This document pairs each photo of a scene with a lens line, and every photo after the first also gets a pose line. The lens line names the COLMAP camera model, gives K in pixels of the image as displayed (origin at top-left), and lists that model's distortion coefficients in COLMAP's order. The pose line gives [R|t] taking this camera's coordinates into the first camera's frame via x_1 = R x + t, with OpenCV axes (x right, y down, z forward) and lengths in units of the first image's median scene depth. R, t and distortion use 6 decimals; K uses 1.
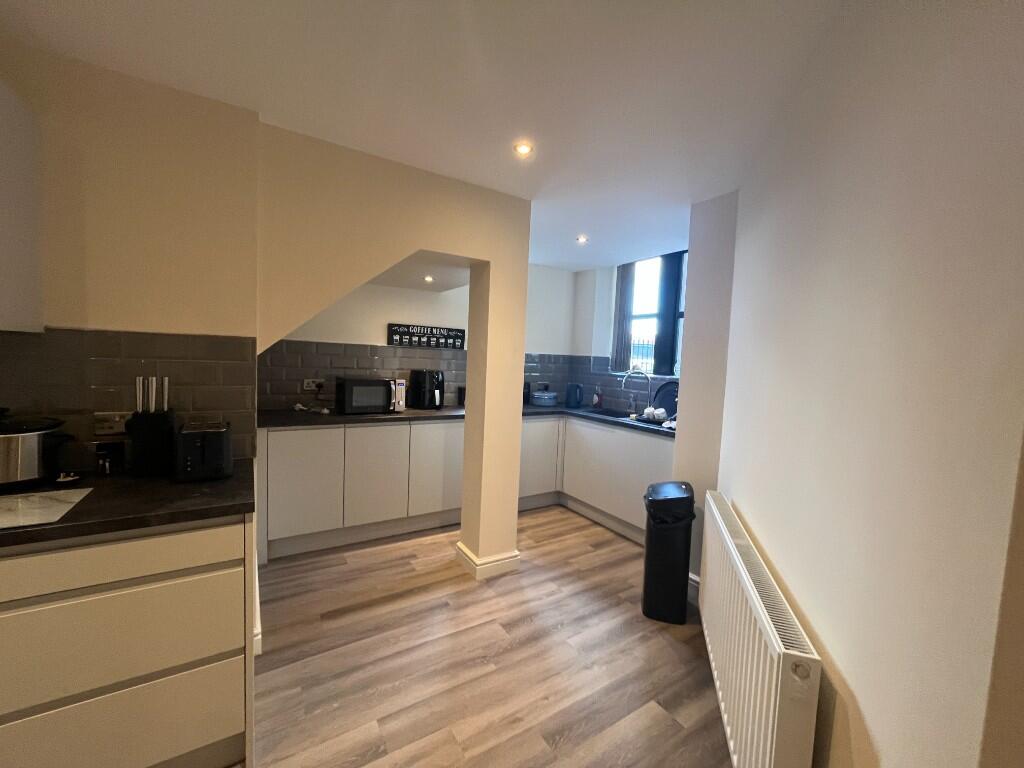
lens RADIAL K [[414.8, 0, 510.0], [0, 414.8, 386.7], [0, 0, 1]] dist [-0.001516, -0.000652]
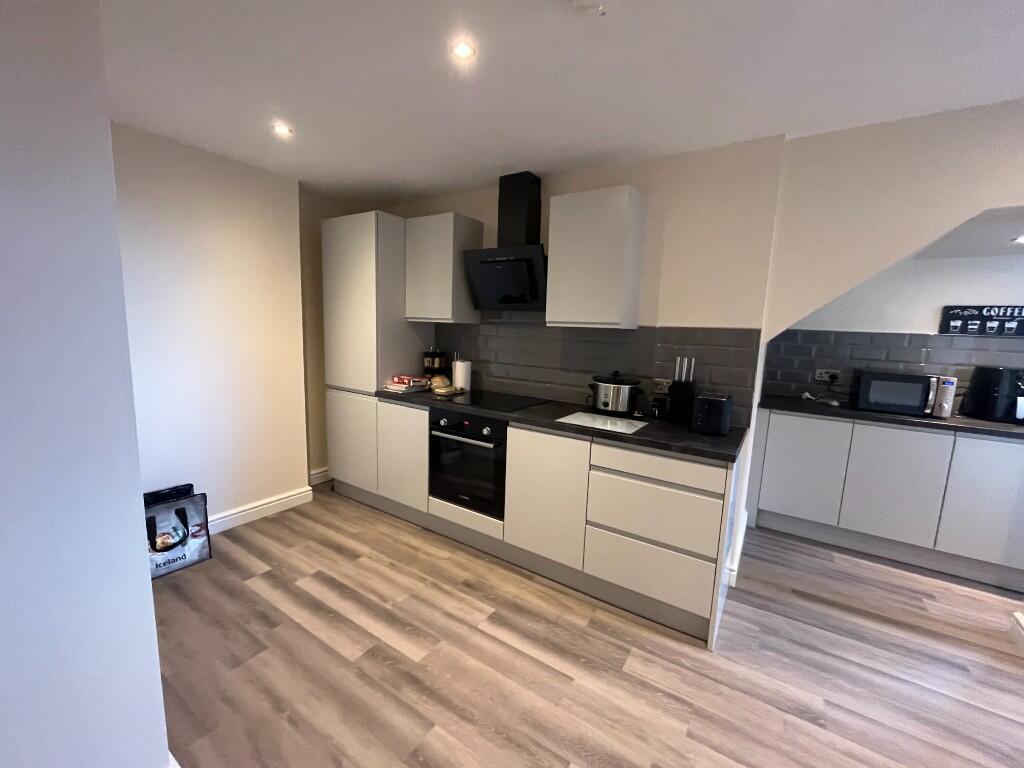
lens RADIAL K [[414.8, 0, 510.0], [0, 414.8, 386.7], [0, 0, 1]] dist [-0.001516, -0.000652]
pose [[0.414707, 0.100936, -0.904339, 0.123598], [-0.079132, 0.994064, 0.074663, 0.009722], [0.906508, 0.040599, 0.420233, -0.102298]]
